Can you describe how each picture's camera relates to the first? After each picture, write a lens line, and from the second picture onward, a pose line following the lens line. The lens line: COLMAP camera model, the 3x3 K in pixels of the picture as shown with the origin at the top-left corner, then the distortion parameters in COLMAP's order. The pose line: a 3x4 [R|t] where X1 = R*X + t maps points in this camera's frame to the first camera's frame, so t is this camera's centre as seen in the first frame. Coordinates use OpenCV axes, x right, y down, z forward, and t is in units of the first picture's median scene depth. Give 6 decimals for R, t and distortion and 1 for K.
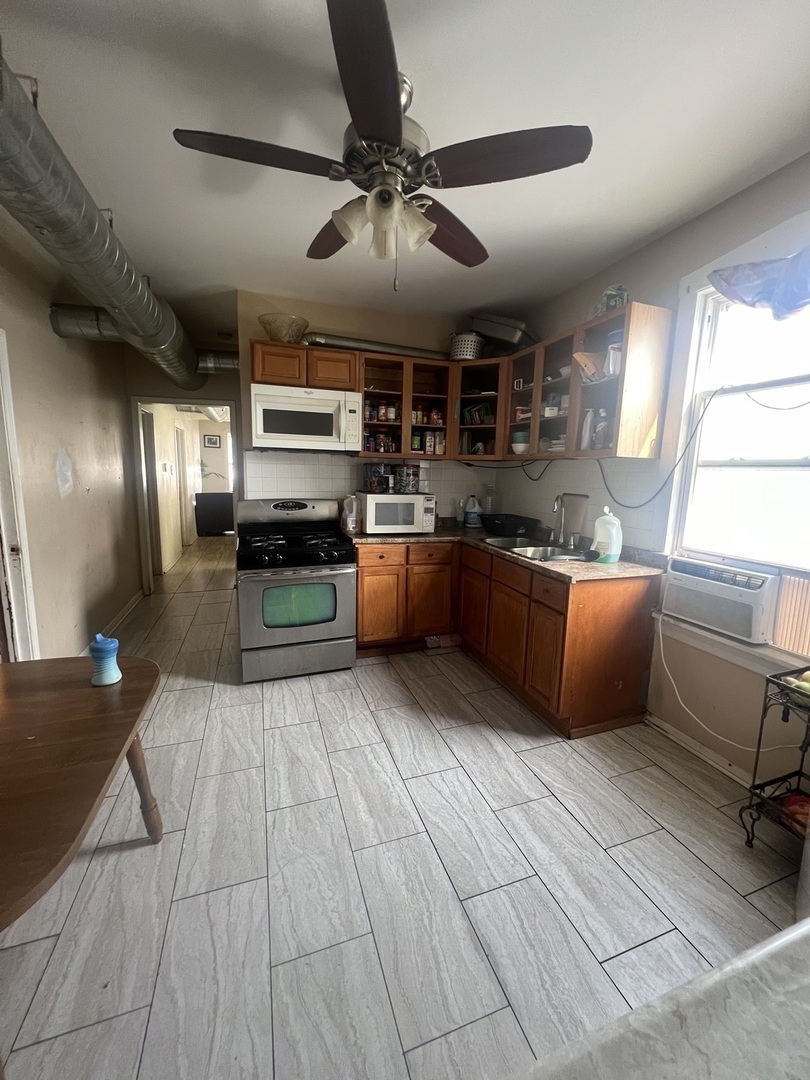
lens RADIAL K [[432.2, 0, 409.3], [0, 432.2, 538.1], [0, 0, 1]] dist [-0.001568, 0.000299]
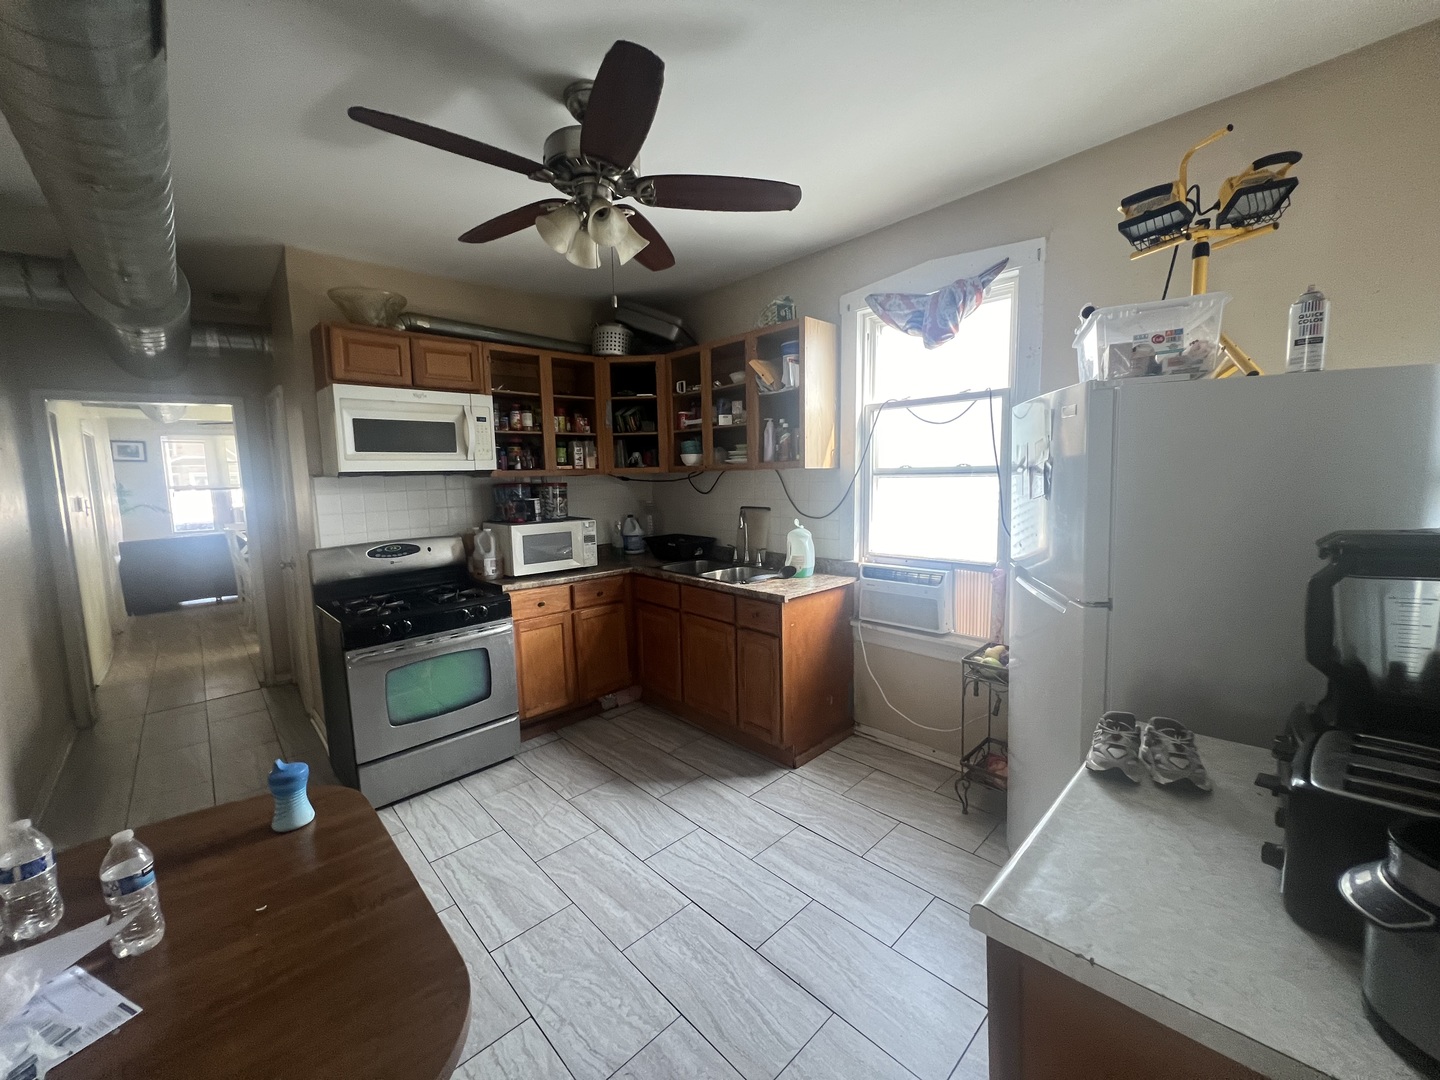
lens RADIAL K [[576.3, 0, 719.3], [0, 576.3, 539.0], [0, 0, 1]] dist [-0.001568, 0.000299]
pose [[0.911203, -0.093154, 0.401287, -0.234245], [0.108492, 0.993975, -0.015612, -0.029476], [-0.397414, 0.057762, 0.915820, -0.111988]]
